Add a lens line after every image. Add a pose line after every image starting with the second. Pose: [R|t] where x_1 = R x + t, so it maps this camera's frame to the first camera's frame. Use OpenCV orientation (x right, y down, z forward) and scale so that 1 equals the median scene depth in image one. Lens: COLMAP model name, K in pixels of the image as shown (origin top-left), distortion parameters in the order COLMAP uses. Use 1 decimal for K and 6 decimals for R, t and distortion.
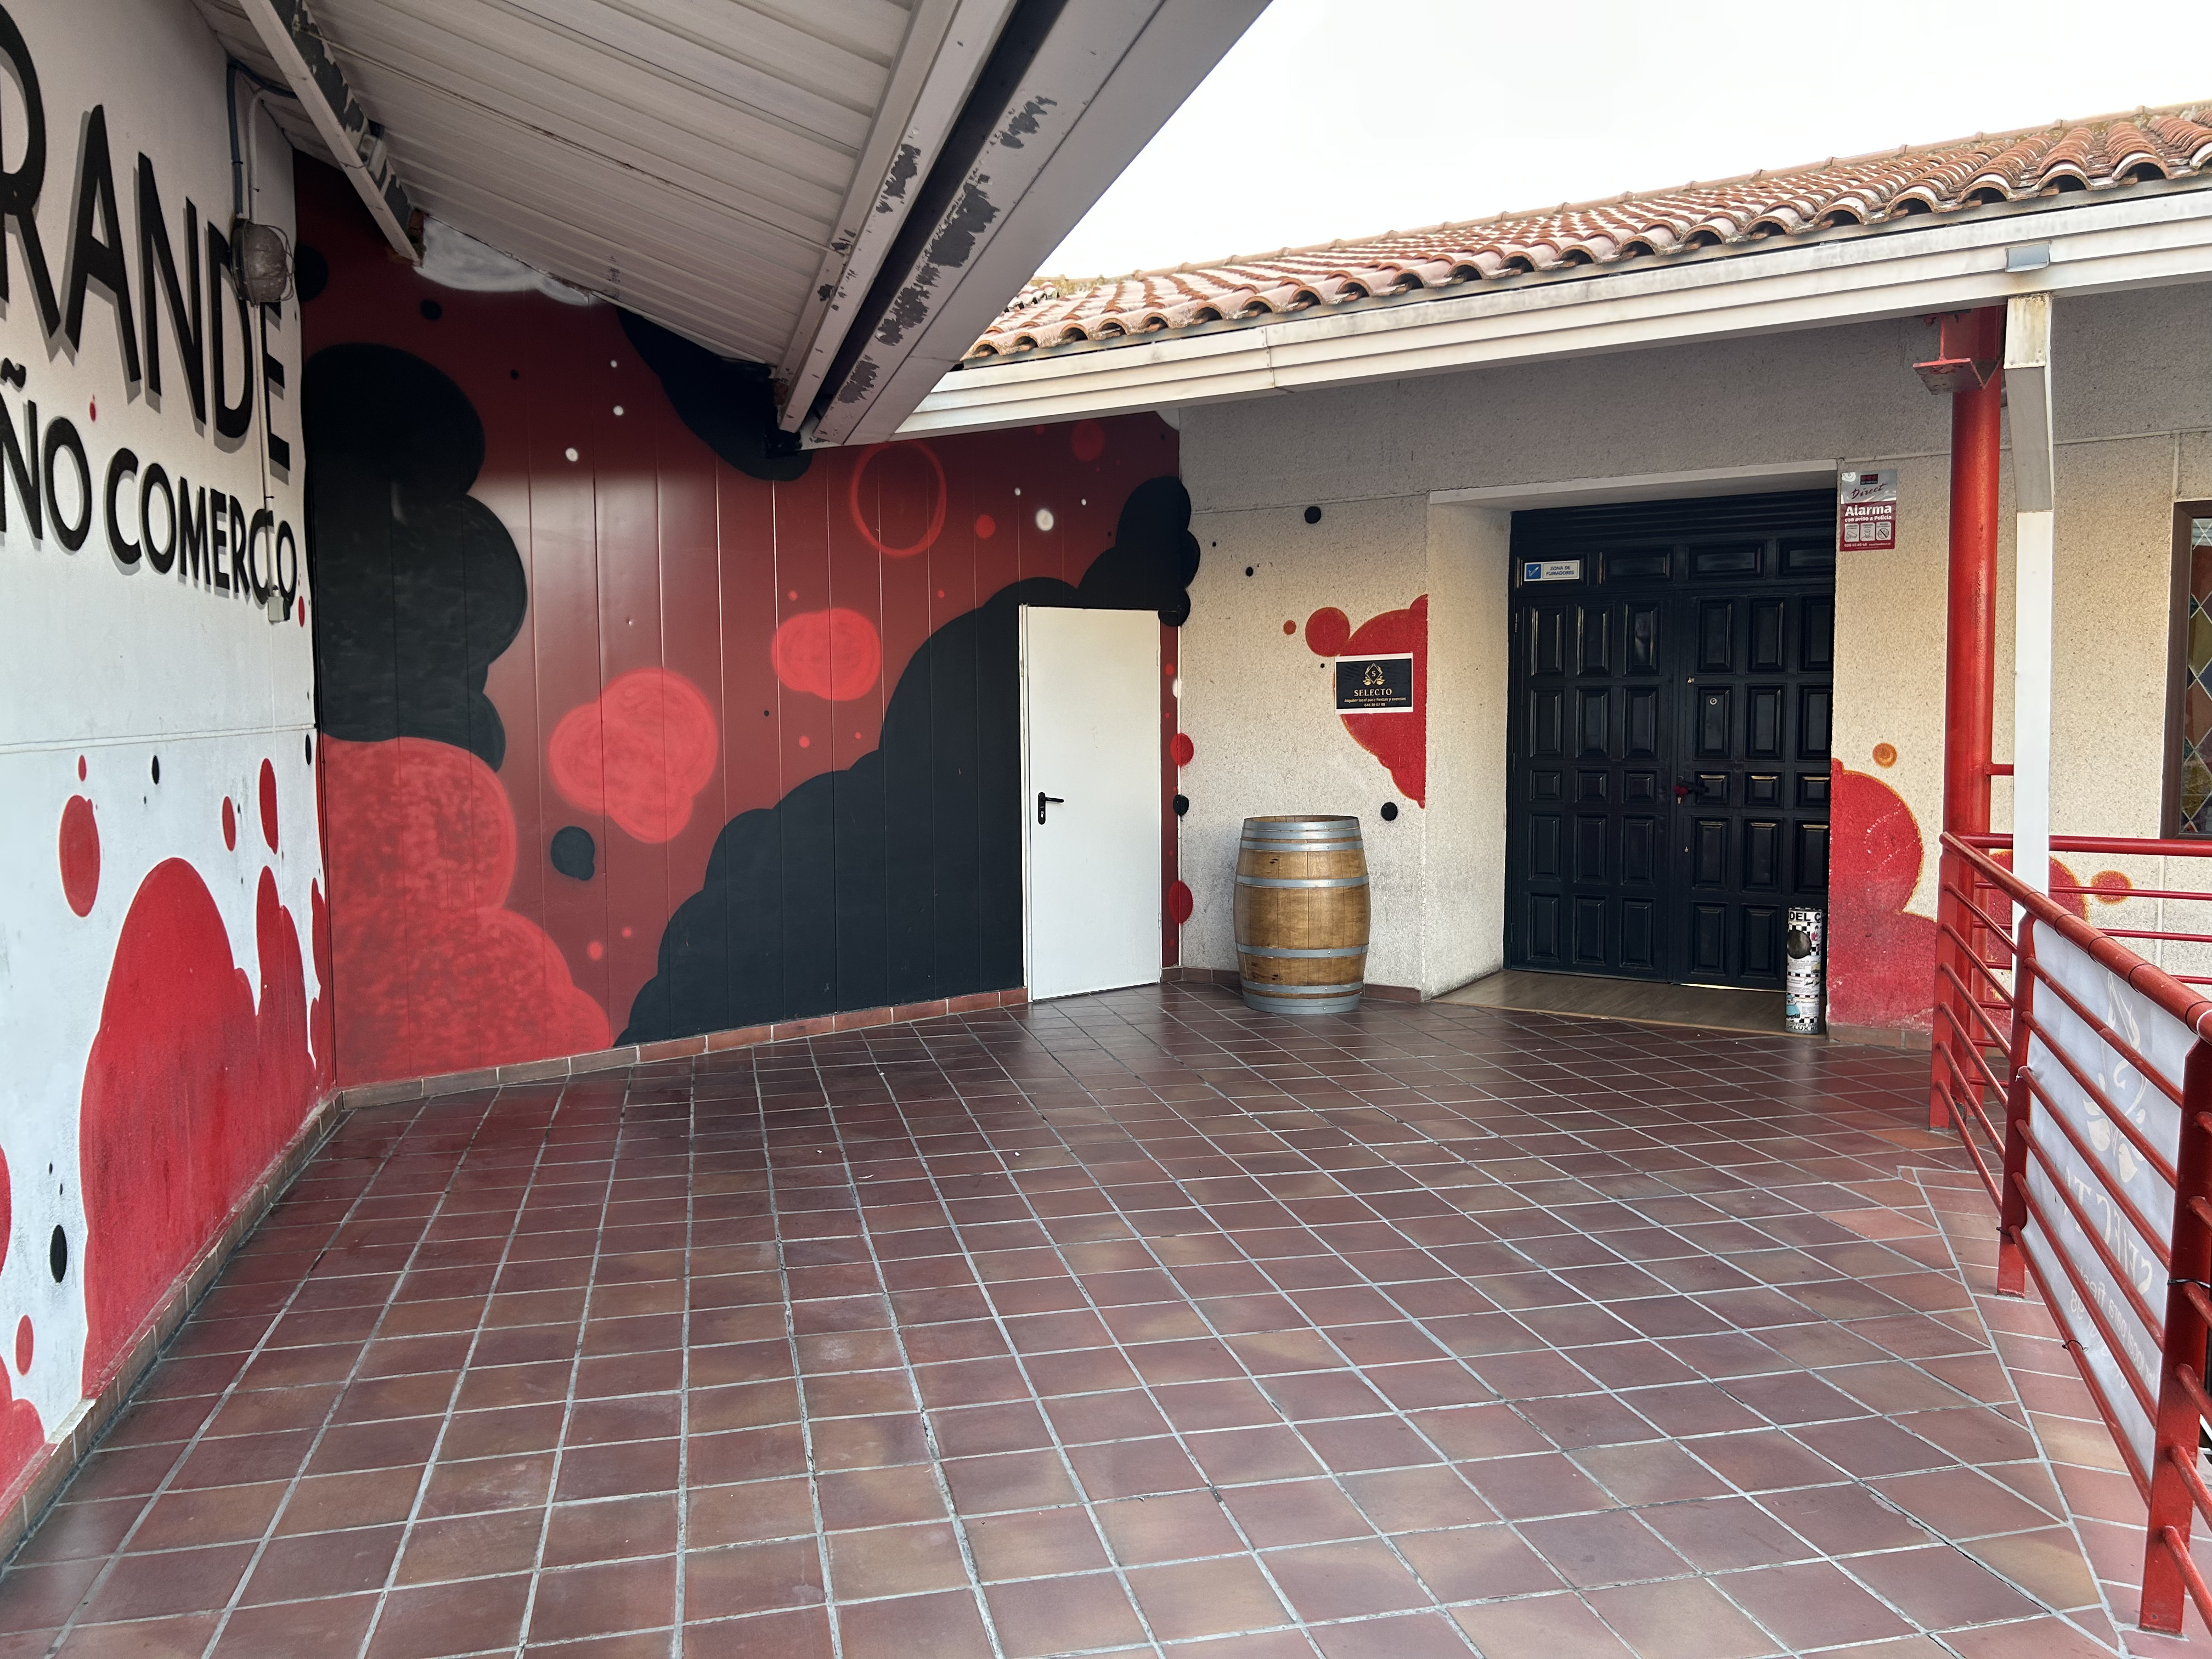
lens RADIAL K [[1671.1, 0, 1097.4], [0, 1671.1, 843.8], [0, 0, 1]] dist [0.064666, -0.087319]
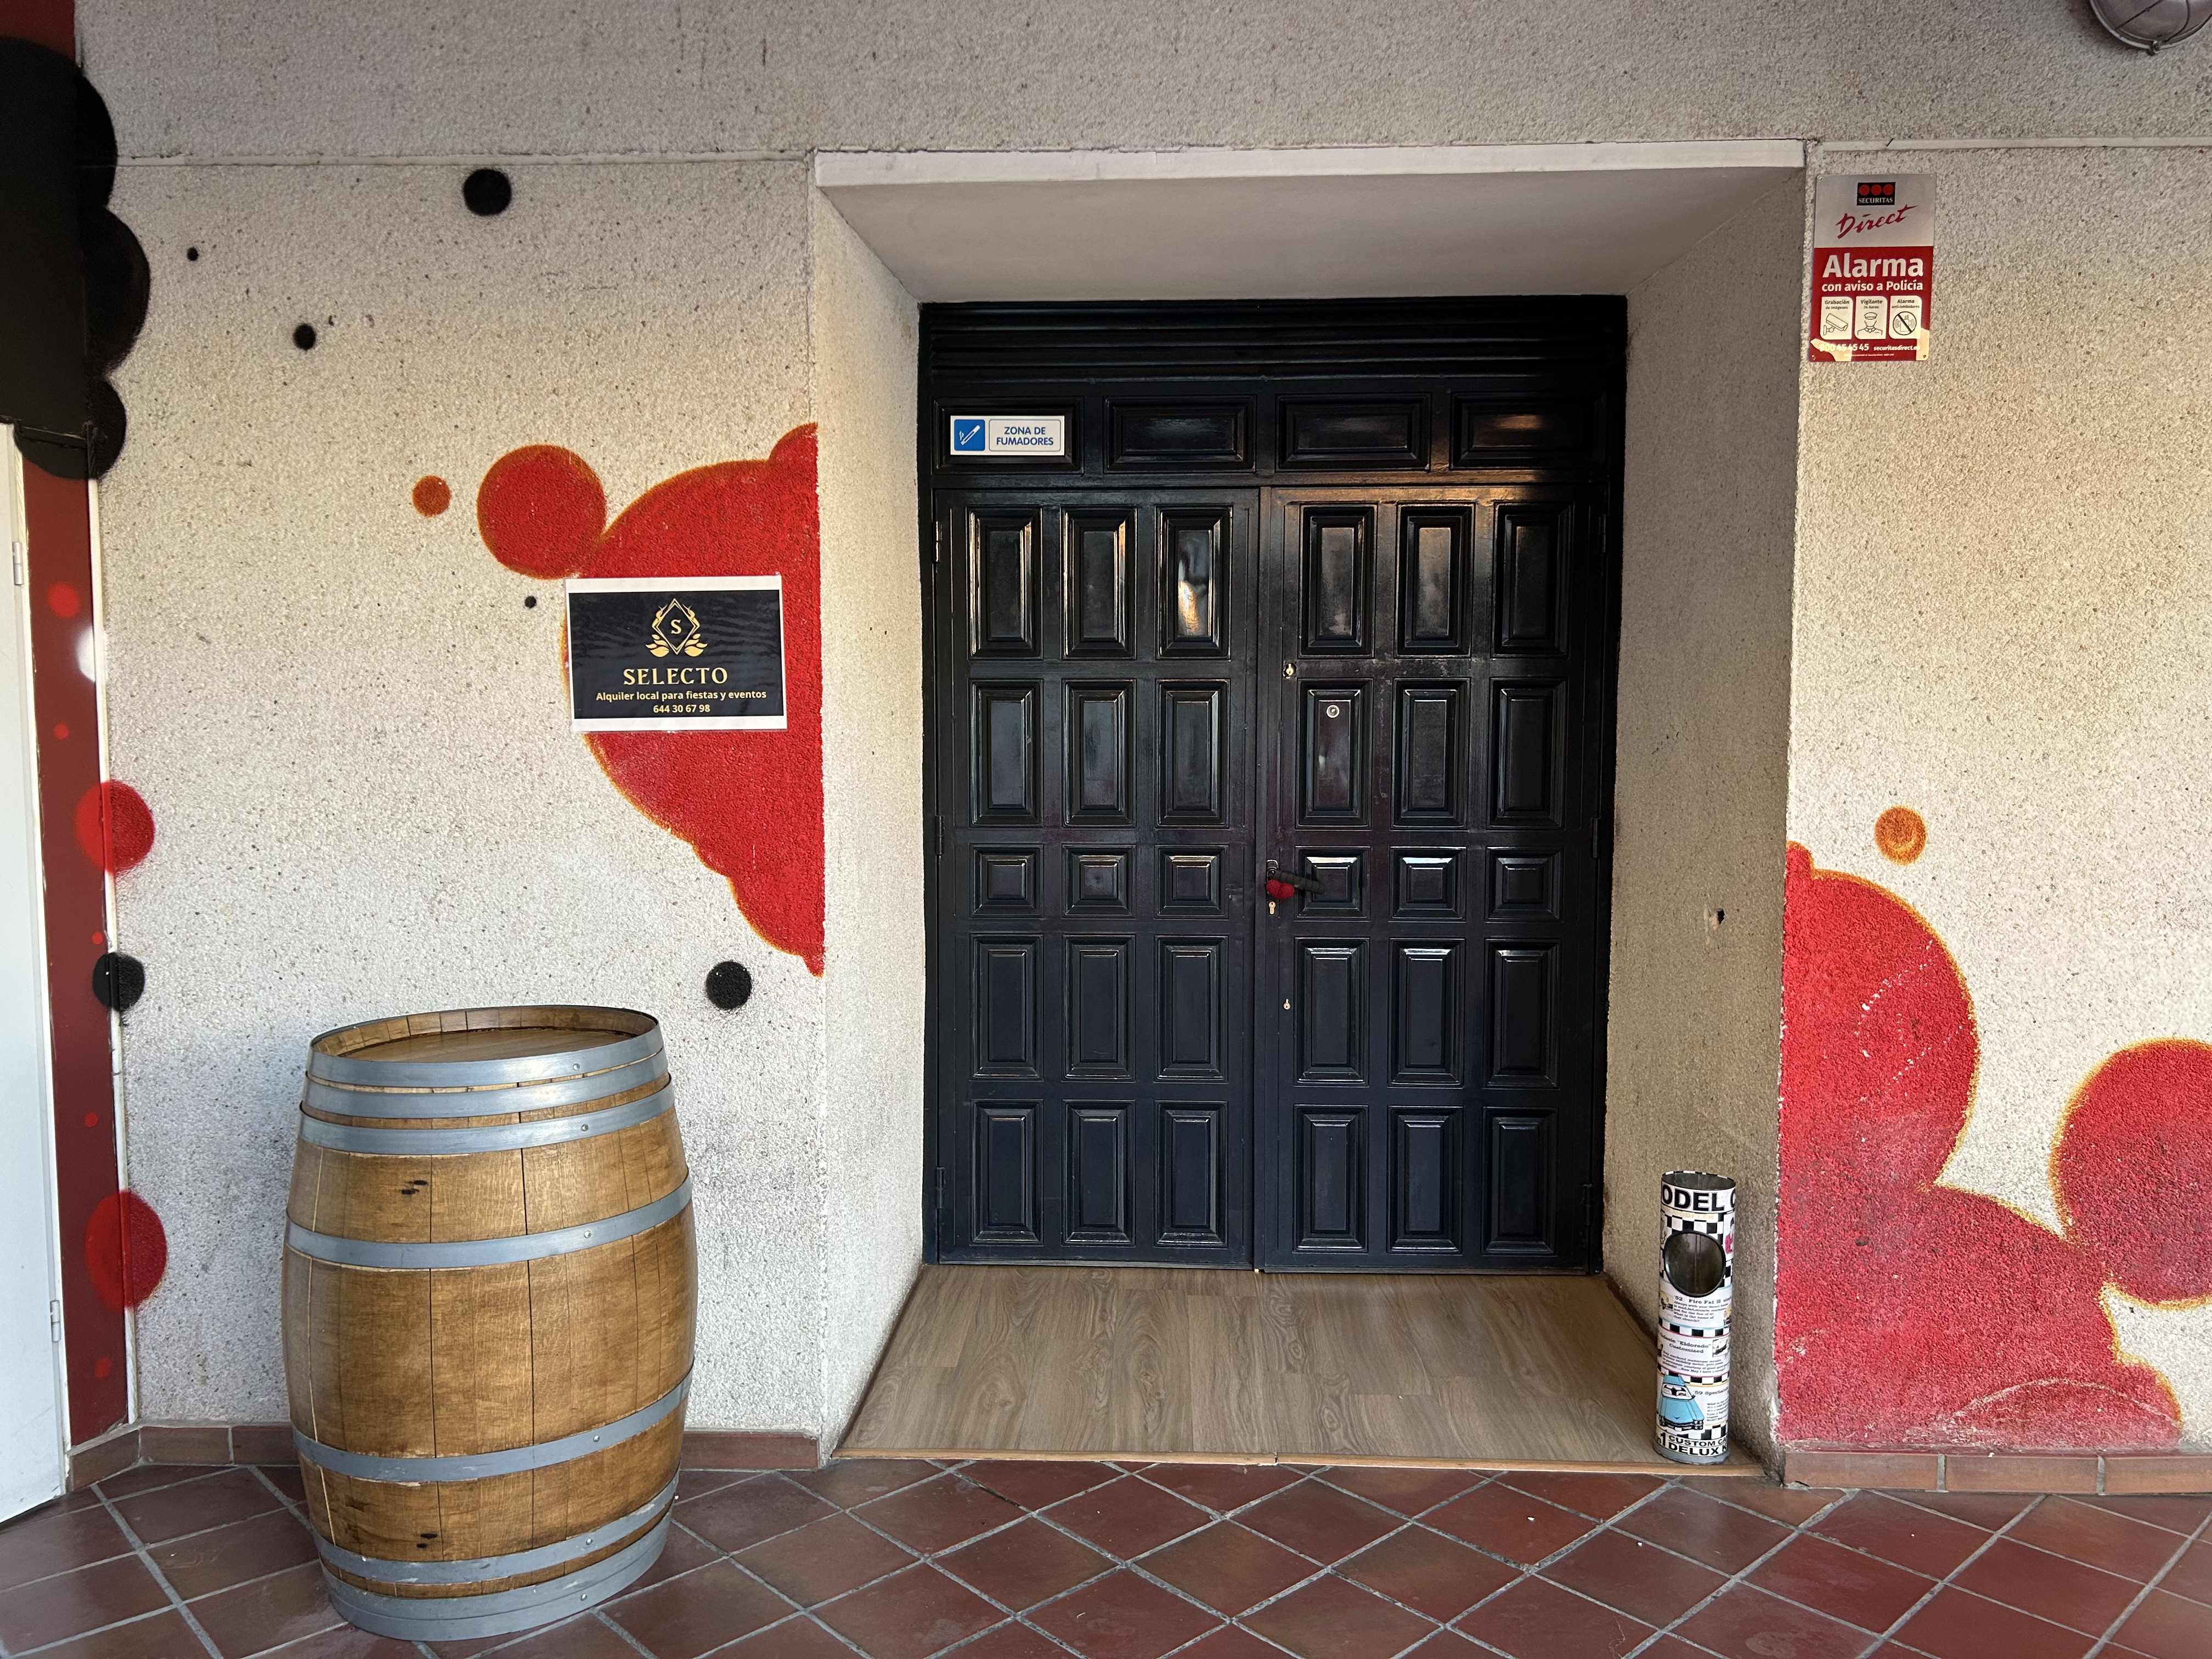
lens RADIAL K [[1671.1, 0, 1097.4], [0, 1671.1, 843.8], [0, 0, 1]] dist [0.064666, -0.087319]
pose [[0.871641, -0.028280, 0.489329, 0.060872], [0.032301, 0.999478, 0.000227, -0.049649], [-0.489080, 0.015608, 0.872100, 0.626223]]
